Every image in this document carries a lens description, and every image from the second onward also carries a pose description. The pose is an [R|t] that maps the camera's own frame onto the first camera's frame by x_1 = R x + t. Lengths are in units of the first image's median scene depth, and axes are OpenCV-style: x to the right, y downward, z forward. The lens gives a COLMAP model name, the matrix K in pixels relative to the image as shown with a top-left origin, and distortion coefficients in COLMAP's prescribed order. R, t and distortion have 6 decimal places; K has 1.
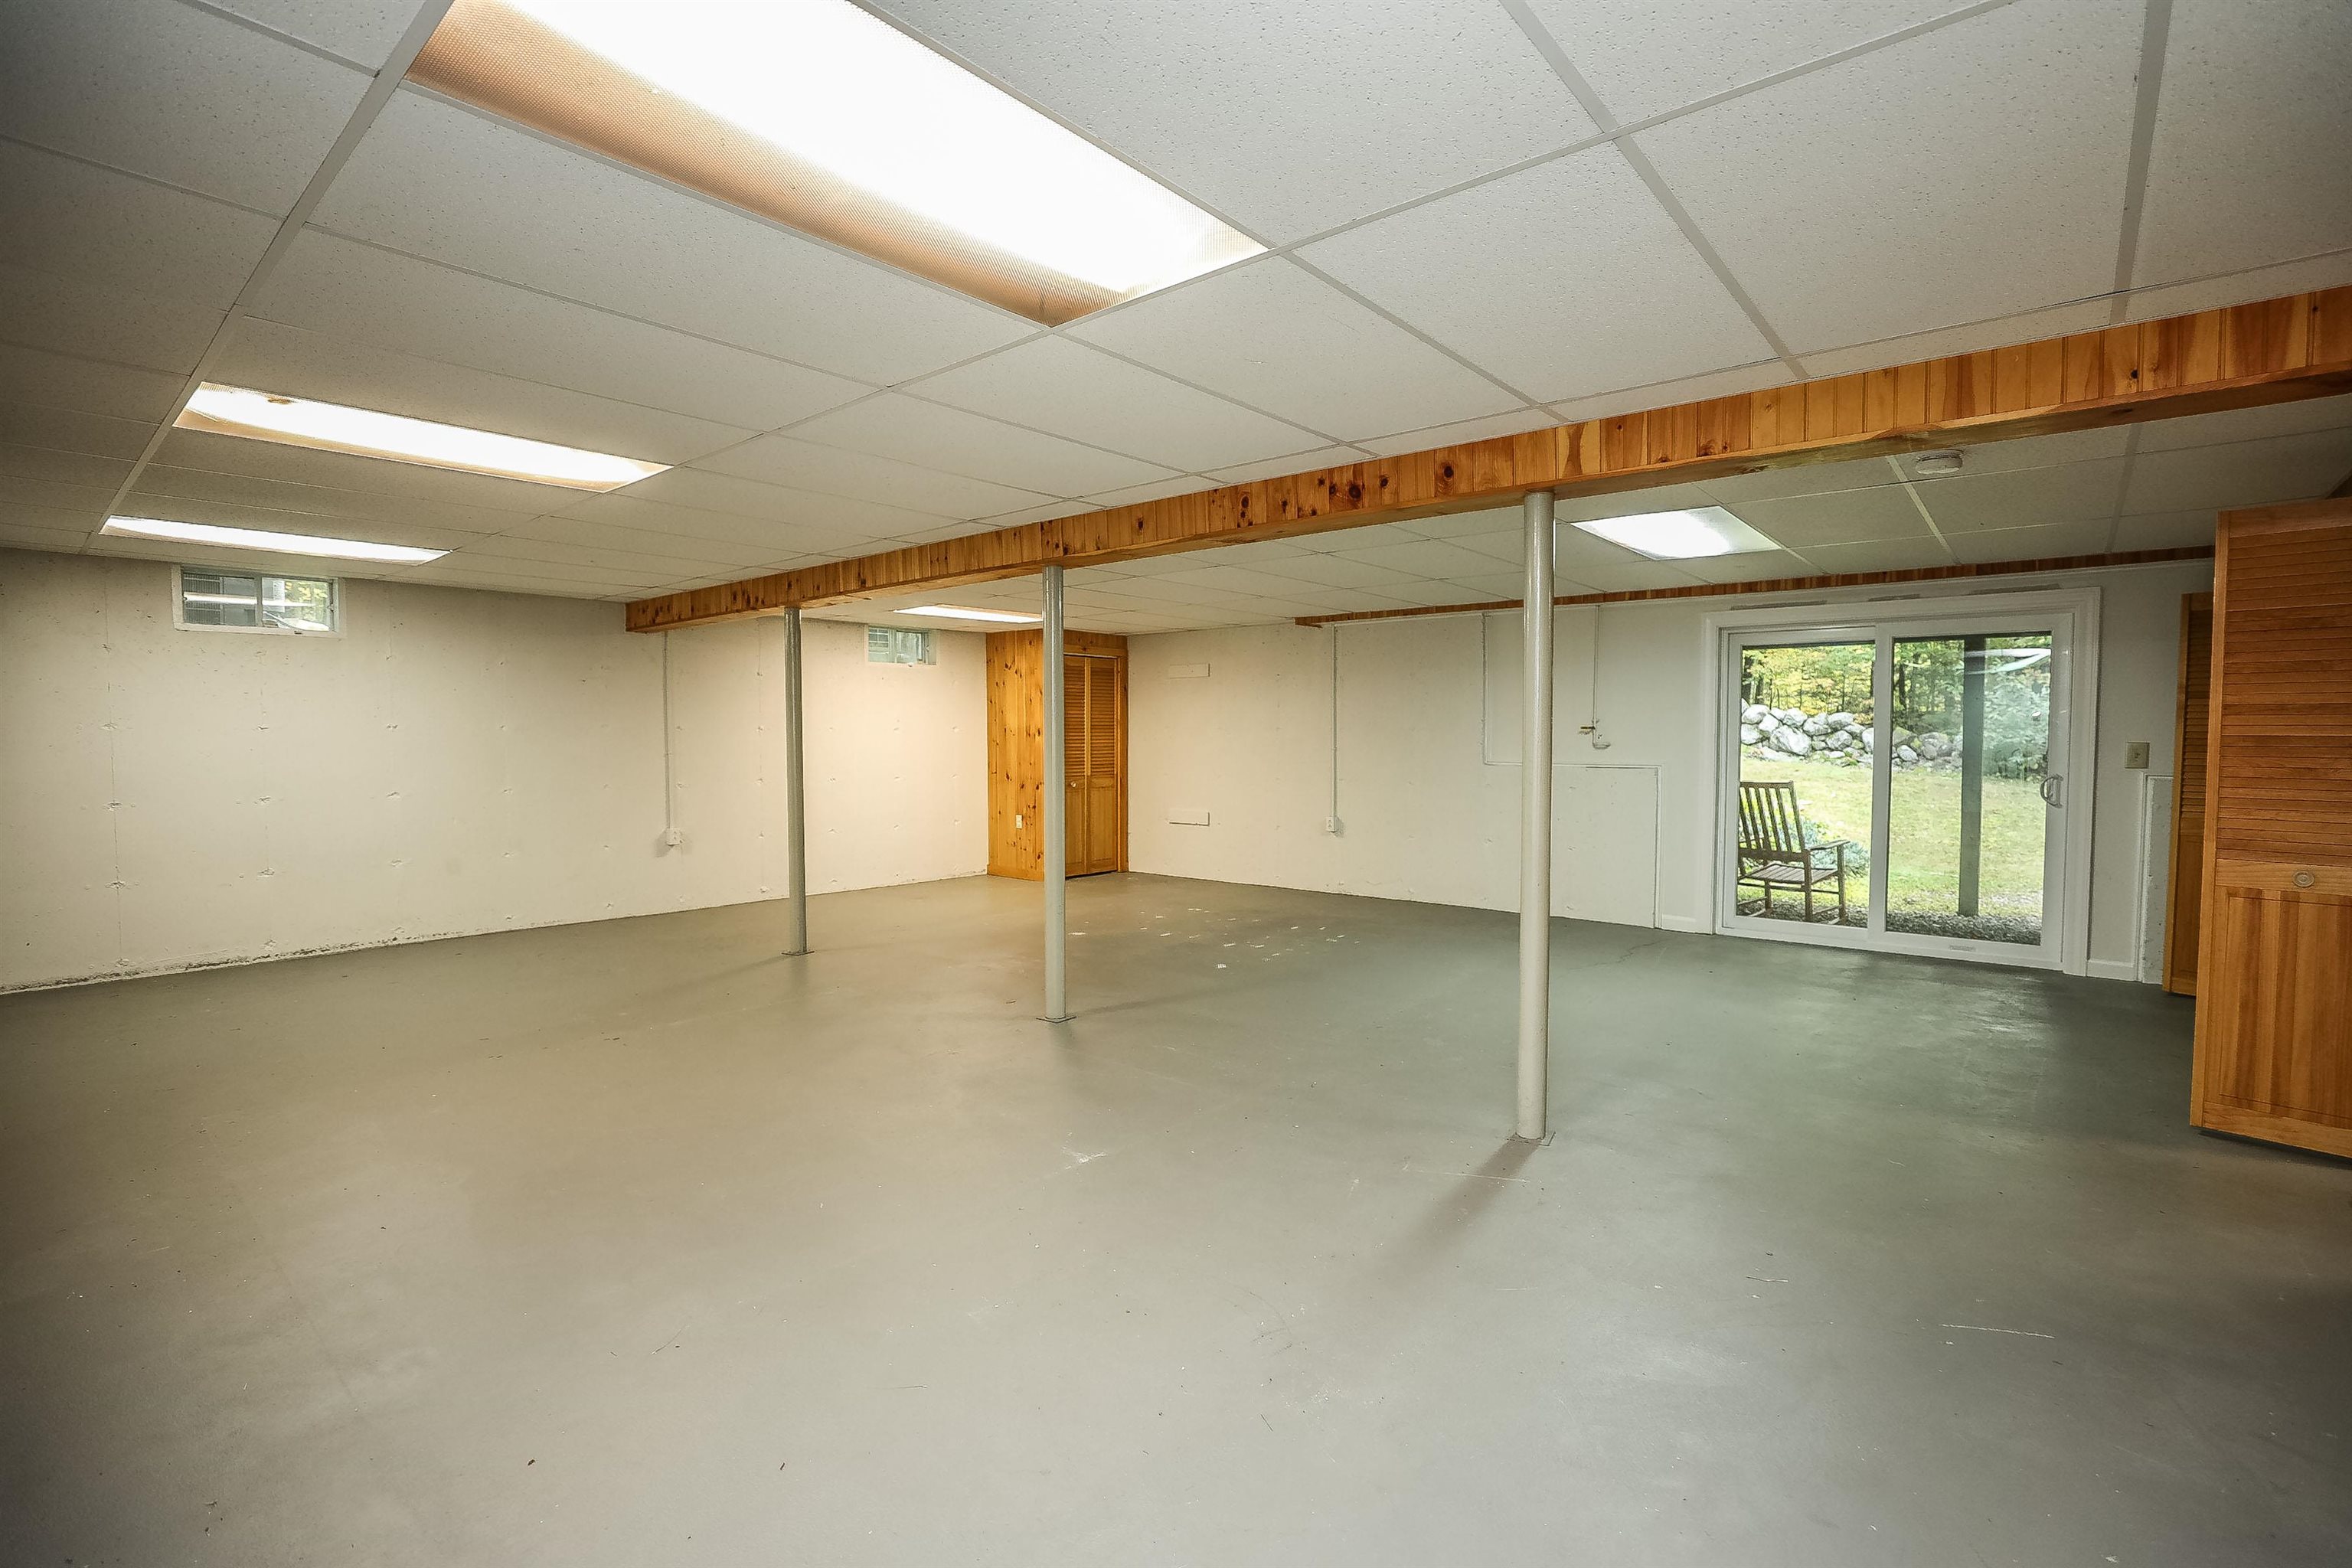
lens RADIAL K [[1061.5, 0, 1183.6], [0, 1061.5, 783.9], [0, 0, 1]] dist [-0.038821, 0.009621]
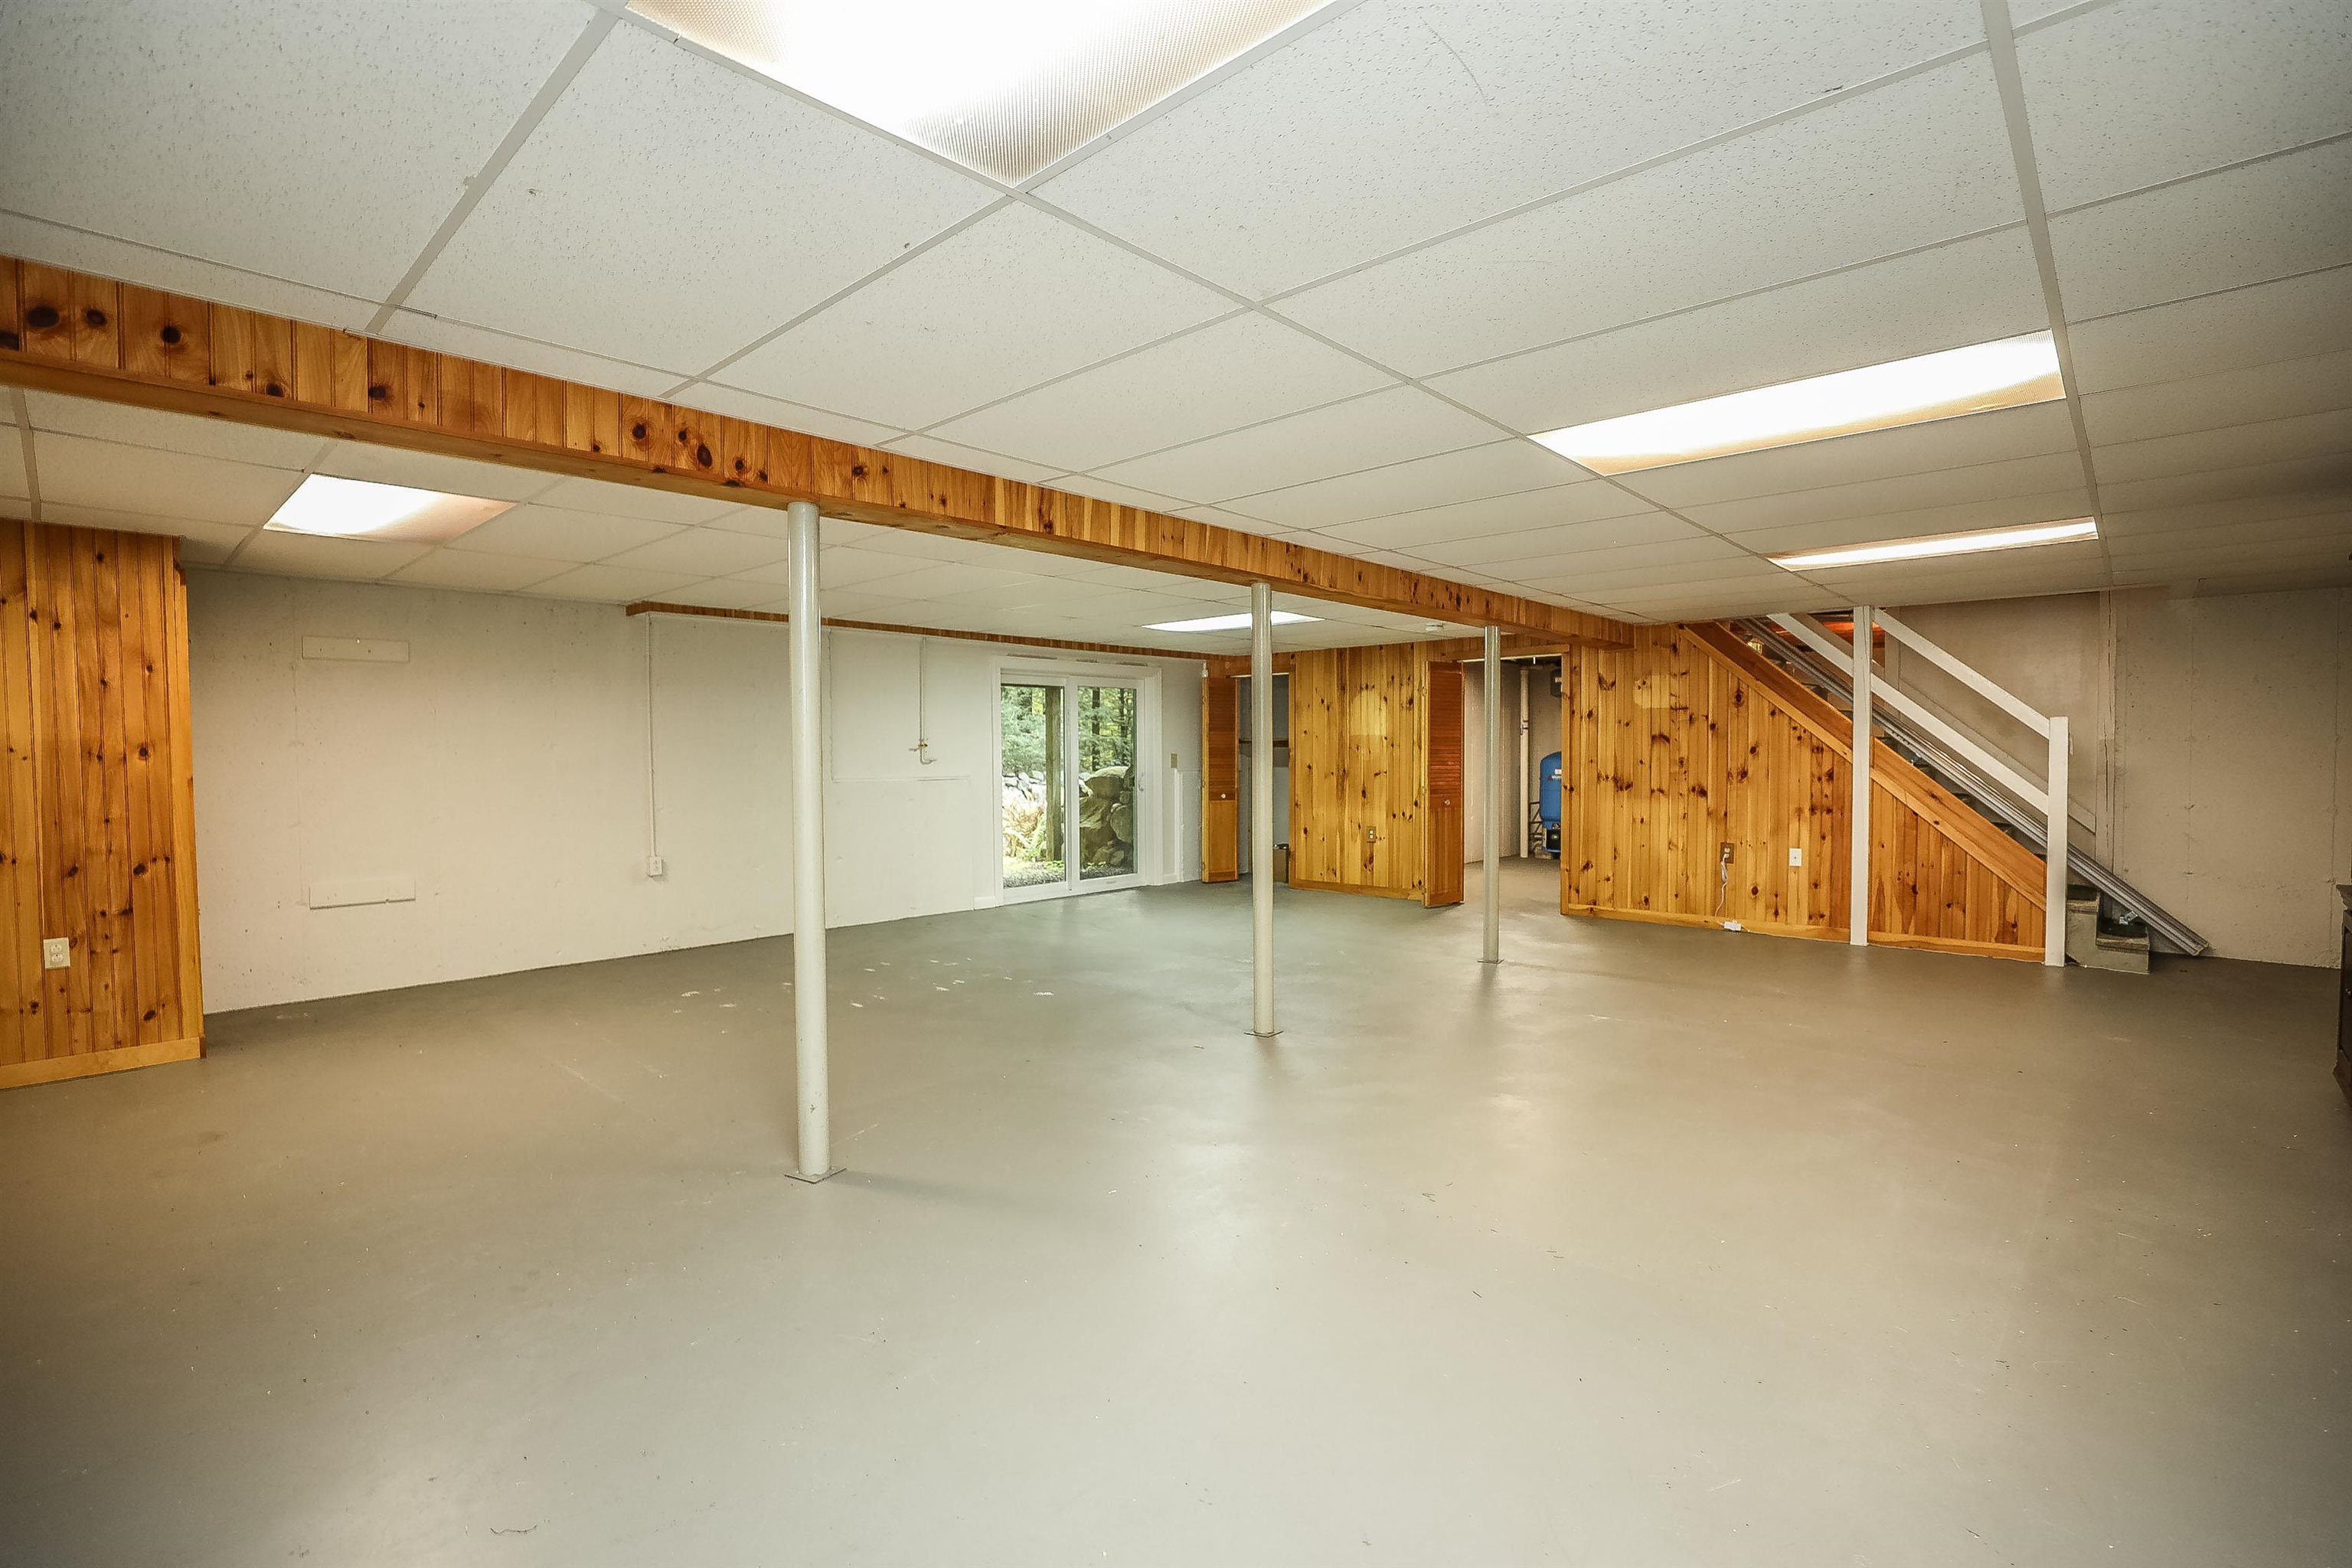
lens RADIAL K [[1061.5, 0, 1186.3], [0, 1061.5, 786.5], [0, 0, 1]] dist [-0.038821, 0.009621]
pose [[0.047563, -0.035319, 0.998244, -0.766398], [0.050239, 0.998194, 0.032923, -0.033445], [-0.997604, 0.048585, 0.049252, 0.693814]]
